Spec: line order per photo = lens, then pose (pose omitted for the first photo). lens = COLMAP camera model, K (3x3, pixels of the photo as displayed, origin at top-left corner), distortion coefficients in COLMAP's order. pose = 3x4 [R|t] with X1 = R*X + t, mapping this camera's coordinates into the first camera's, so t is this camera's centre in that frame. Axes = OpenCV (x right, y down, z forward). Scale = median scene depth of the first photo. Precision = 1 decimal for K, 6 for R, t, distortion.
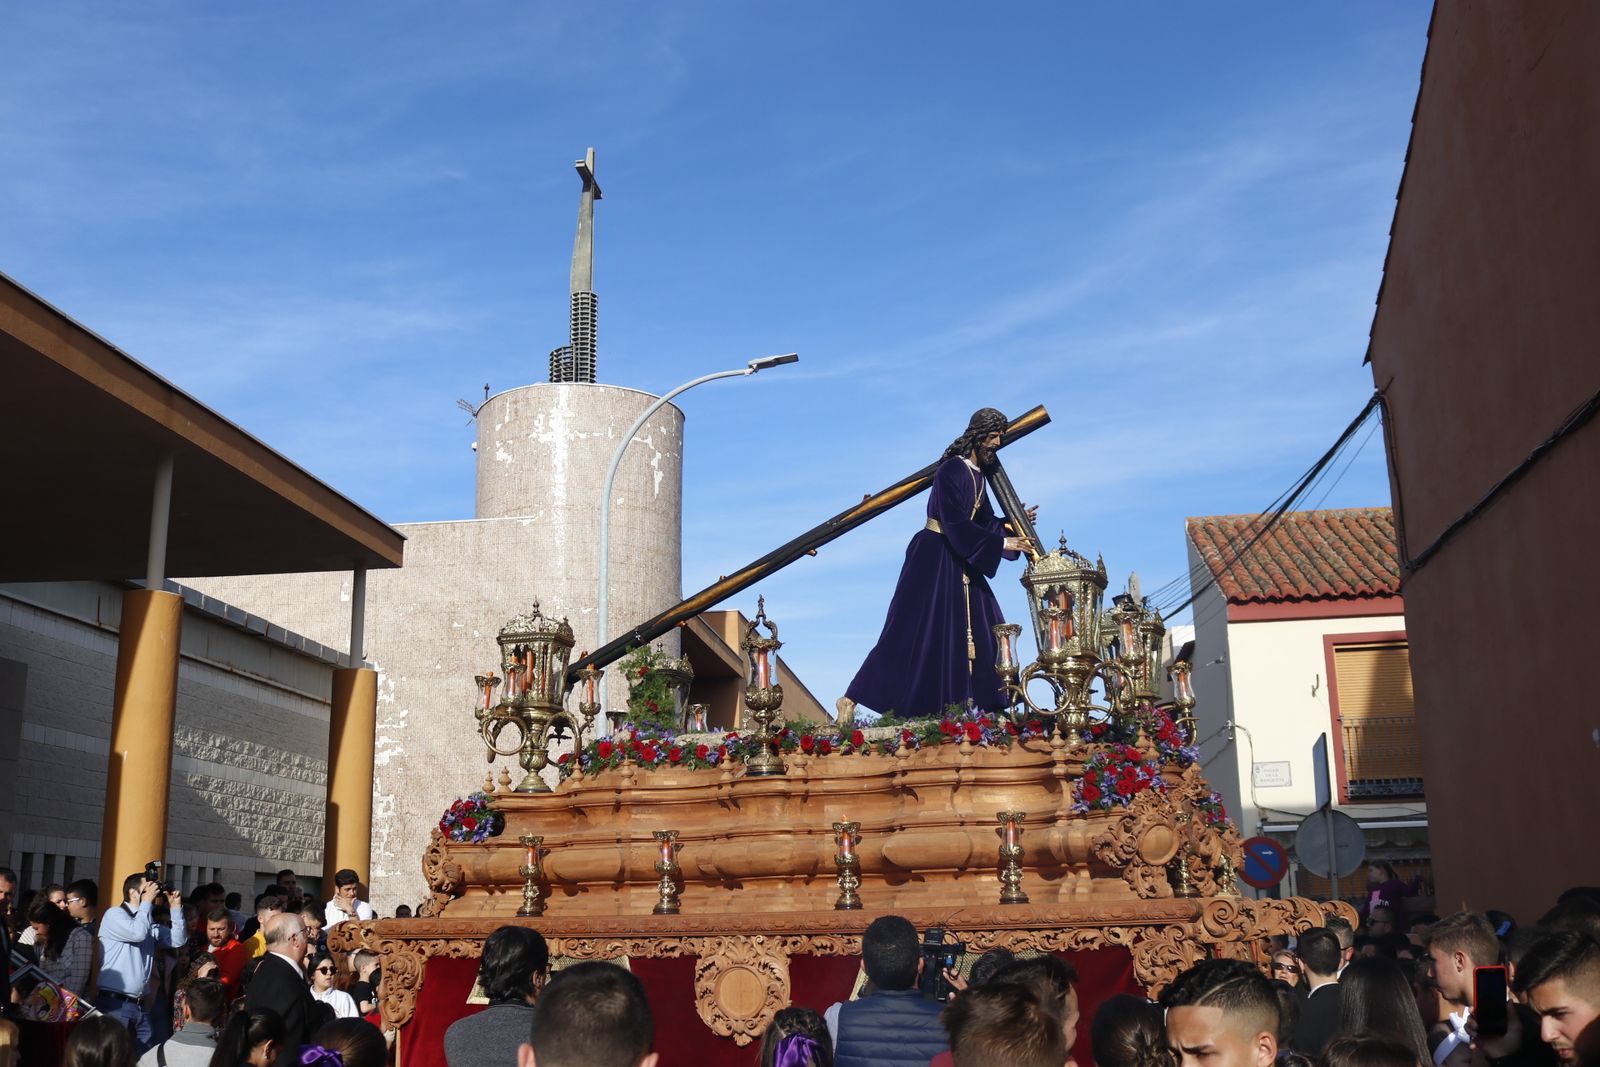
lens RADIAL K [[1586.3, 0, 777.6], [0, 1586.3, 518.3], [0, 0, 1]] dist [-0.109015, 0.004388]
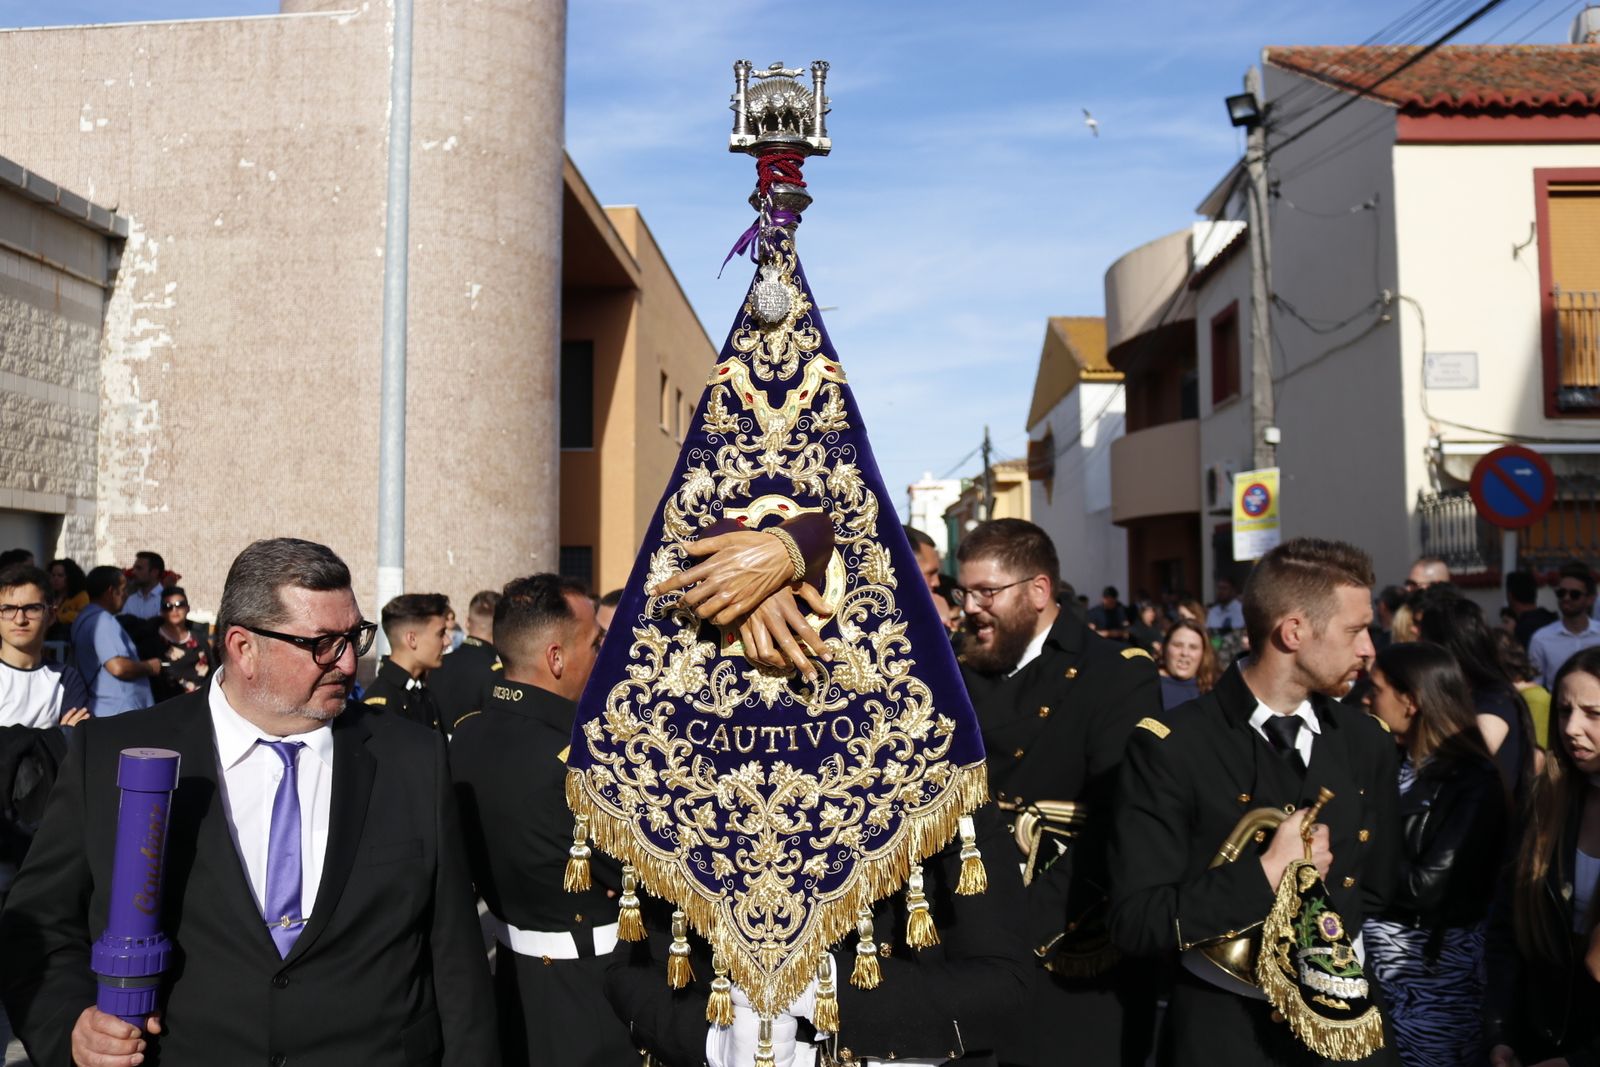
lens RADIAL K [[1308.6, 0, 800.0], [0, 1308.6, 533.5], [0, 0, 1]] dist [-0.104036, 0.008858]
pose [[0.994656, 0.013463, 0.102366, -0.014697], [-0.034554, 0.977696, 0.207163, 0.124872], [-0.097294, -0.209593, 0.972936, 0.470472]]
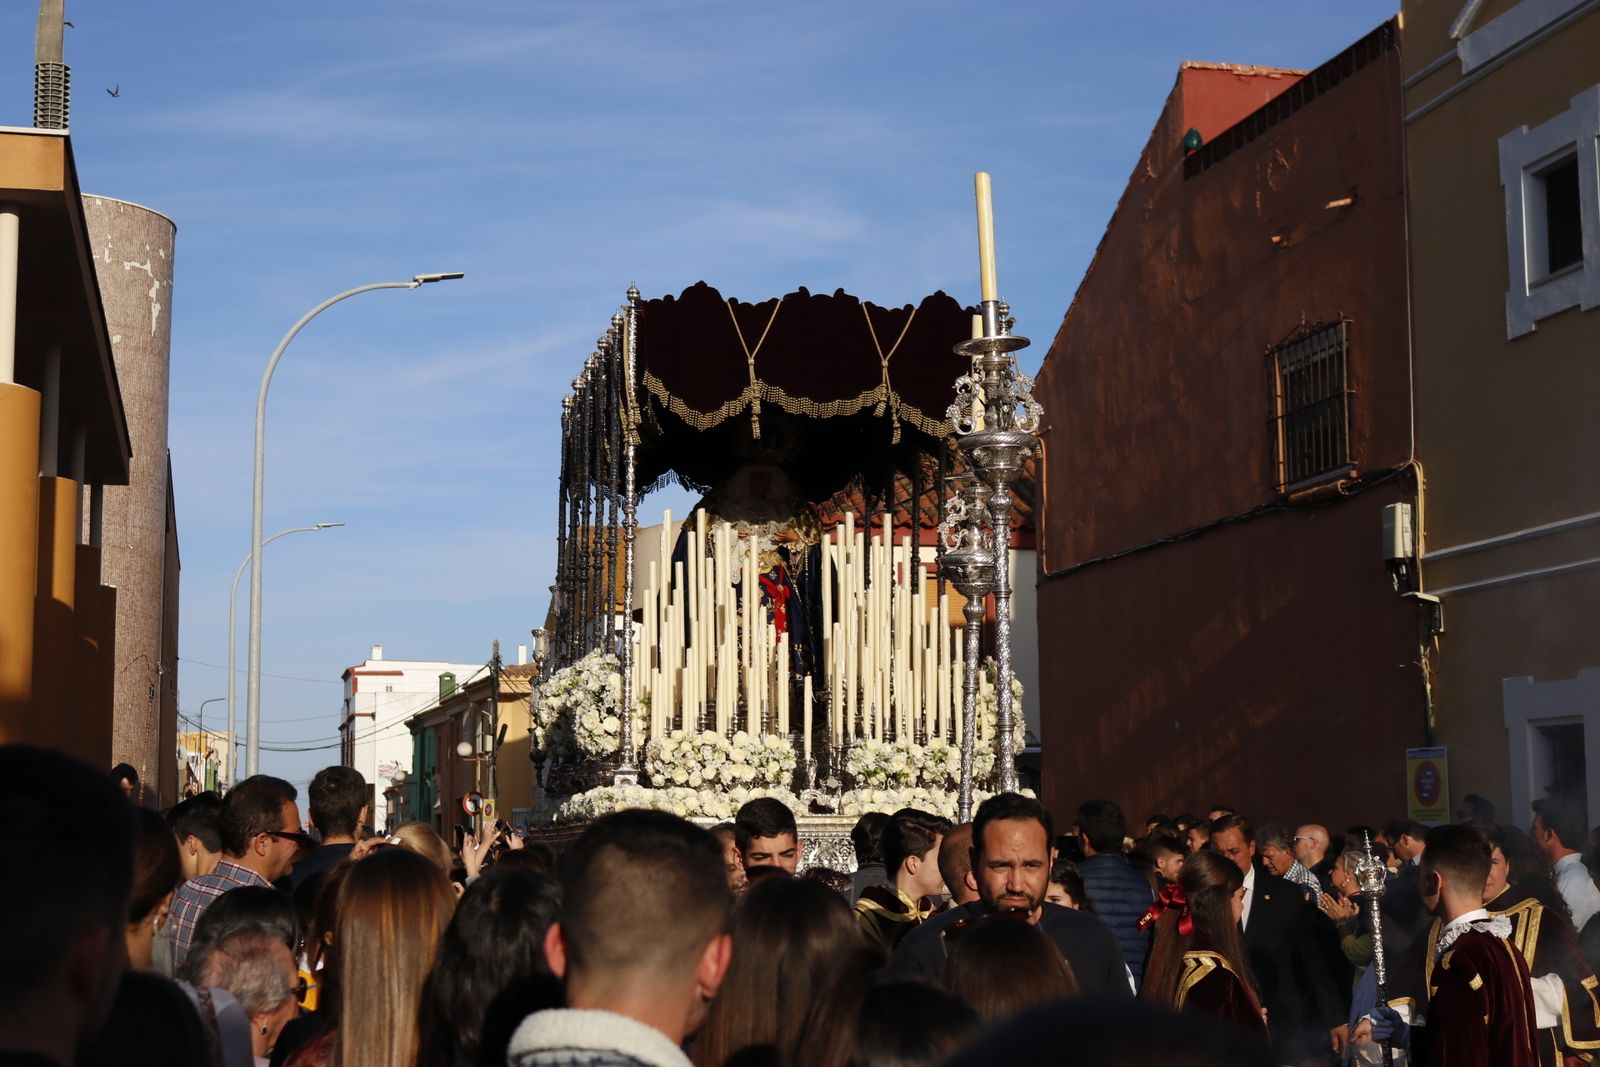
lens RADIAL K [[2484.6, 0, 844.2], [0, 2484.6, 533.1], [0, 0, 1]] dist [-0.057038, 0.047069]
pose [[0.917099, 0.053448, 0.395061, -0.320643], [-0.106610, 0.987761, 0.113850, -0.124085], [-0.384141, -0.146529, 0.911573, -0.455423]]
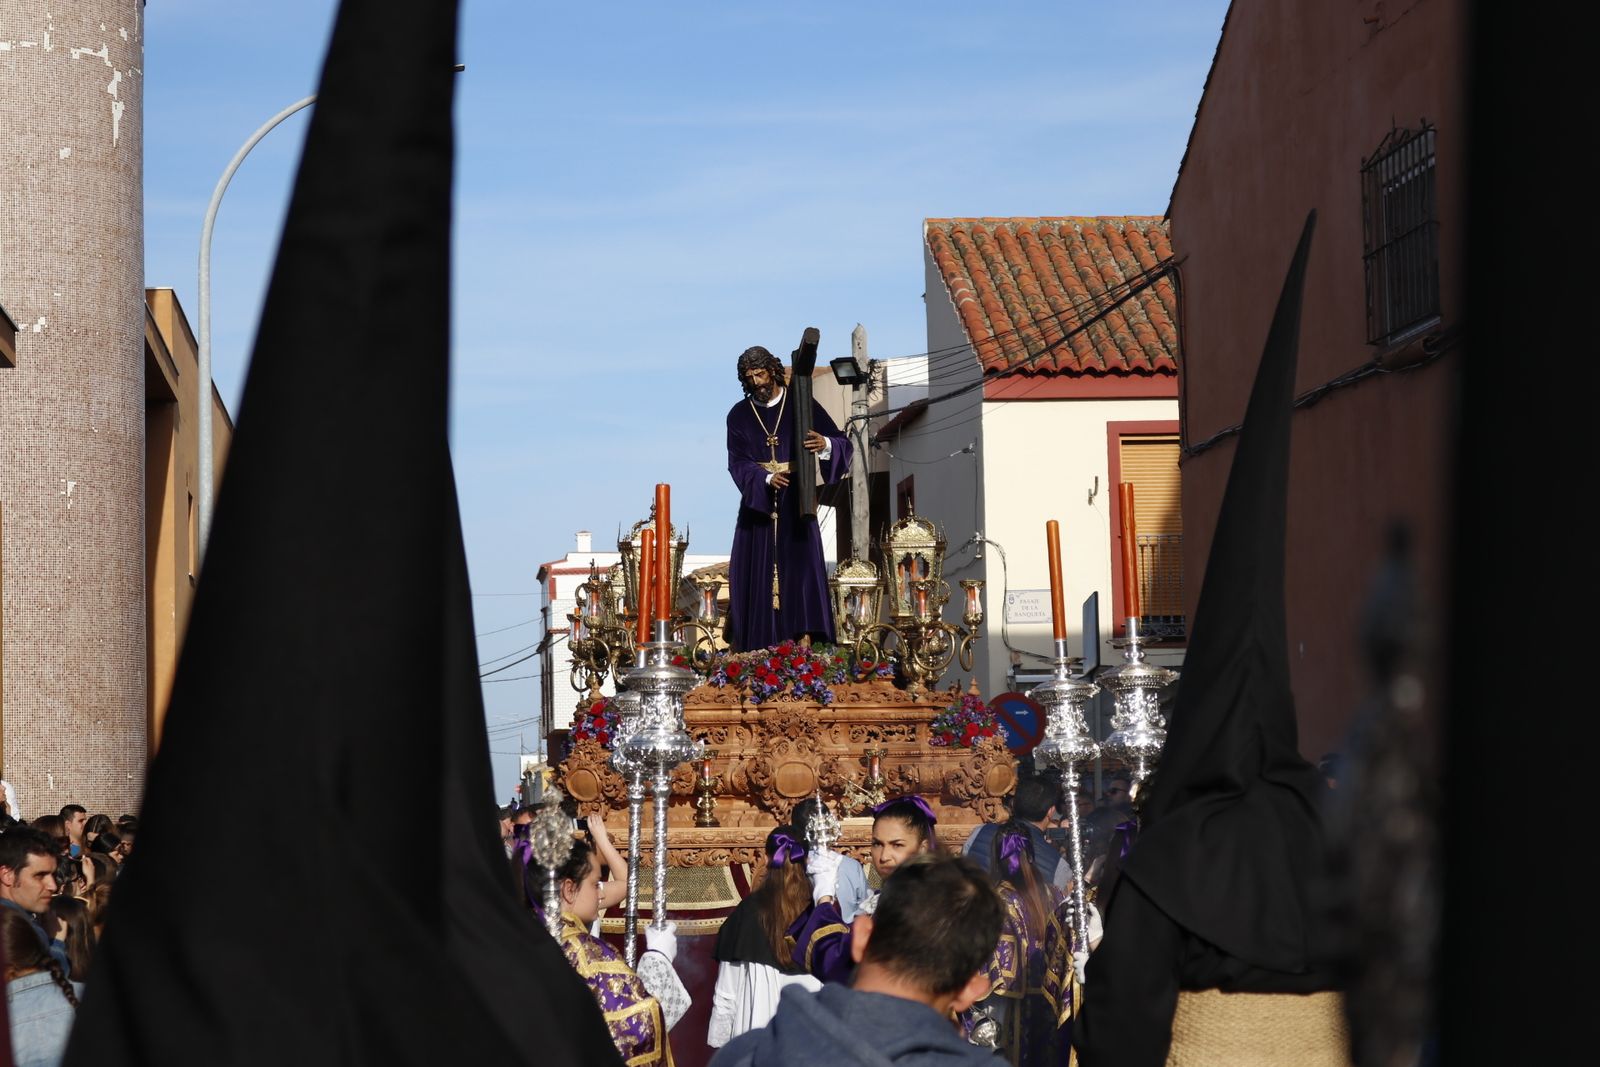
lens RADIAL K [[3792.8, 0, 797.3], [0, 3792.8, 525.5], [0, 0, 1]] dist [0.089229, -0.023299]
pose [[0.968192, 0.008953, 0.250049, -0.241789], [-0.054465, 0.982937, 0.175696, -0.183648], [-0.244209, -0.183727, 0.952159, -0.682335]]
